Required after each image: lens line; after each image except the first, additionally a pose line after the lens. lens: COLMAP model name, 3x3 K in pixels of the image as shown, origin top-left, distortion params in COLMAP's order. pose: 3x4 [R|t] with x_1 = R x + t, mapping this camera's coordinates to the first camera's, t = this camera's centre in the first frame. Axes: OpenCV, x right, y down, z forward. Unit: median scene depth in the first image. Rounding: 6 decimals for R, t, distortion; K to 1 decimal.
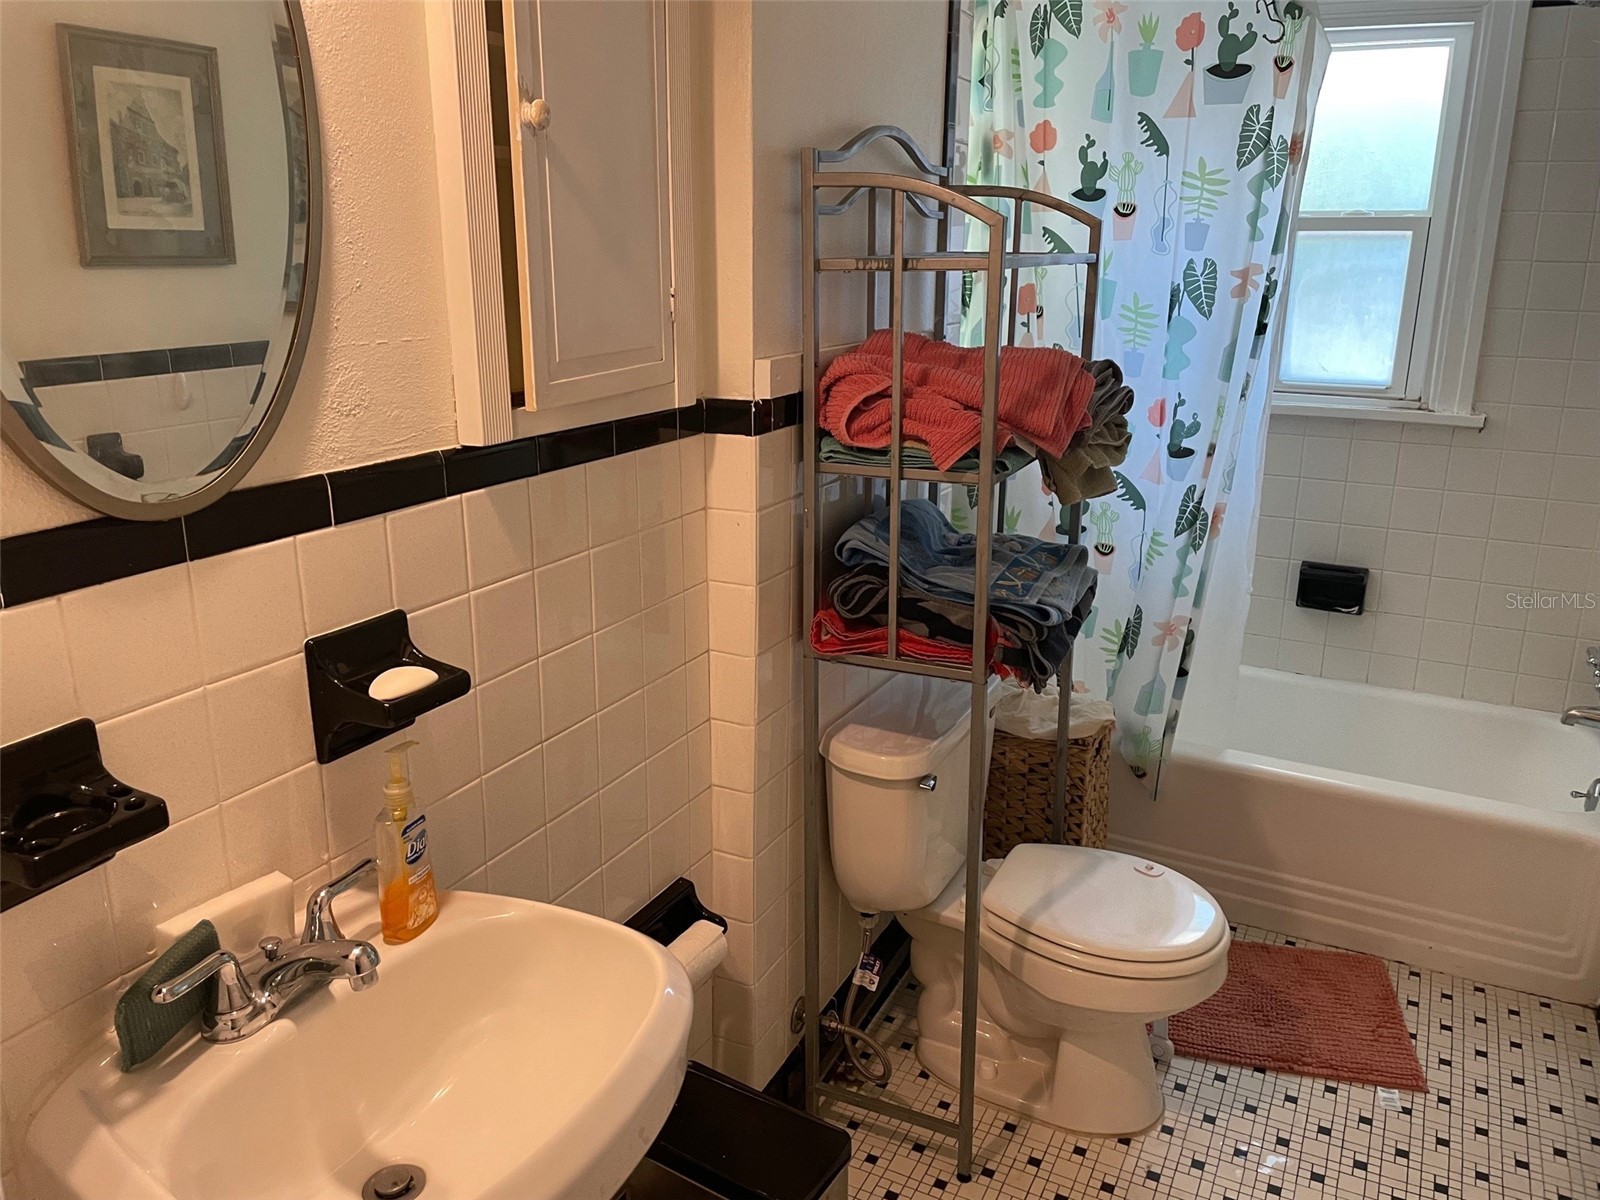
lens RADIAL K [[1231.6, 0, 800.0], [0, 1231.6, 600.0], [0, 0, 1]] dist [0.097963, -0.139889]
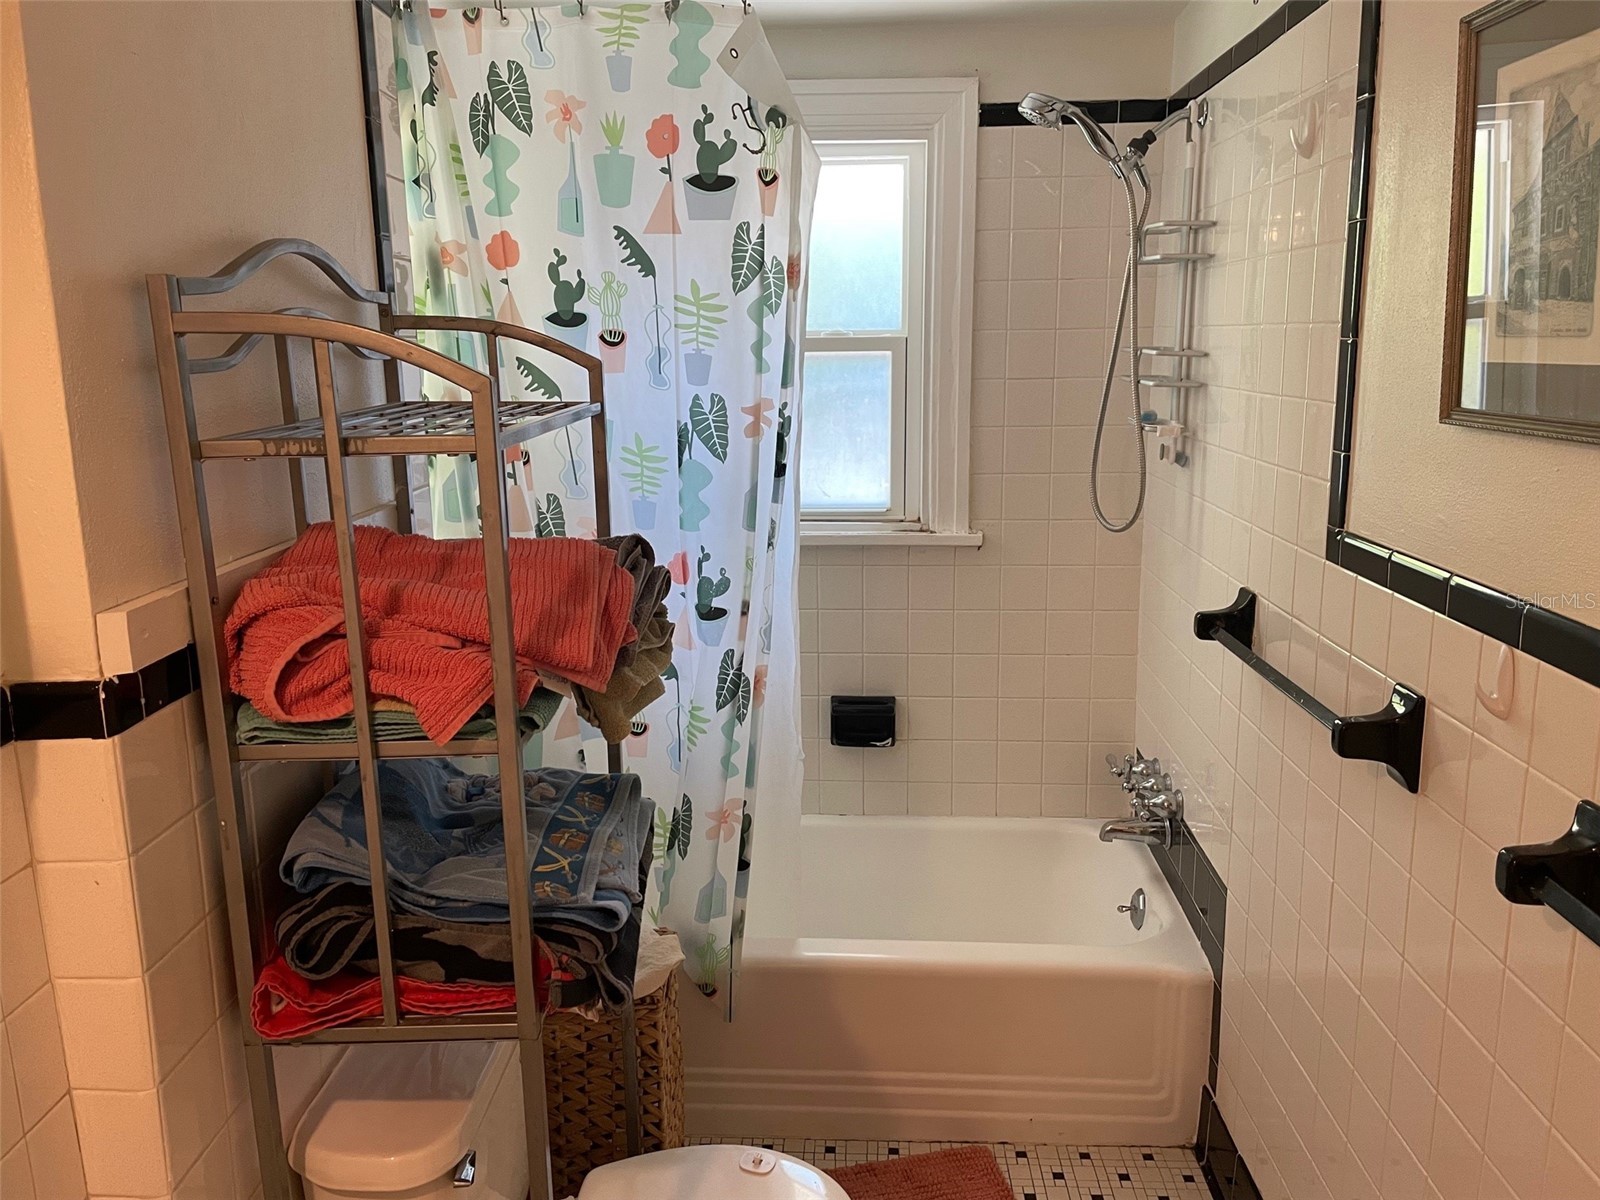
lens RADIAL K [[1231.6, 0, 800.0], [0, 1231.6, 600.0], [0, 0, 1]] dist [0.097963, -0.139889]
pose [[0.909043, -0.102256, 0.403960, 0.019978], [0.130691, 0.990474, -0.043375, -0.089345], [-0.395677, 0.092224, 0.913748, 0.211382]]
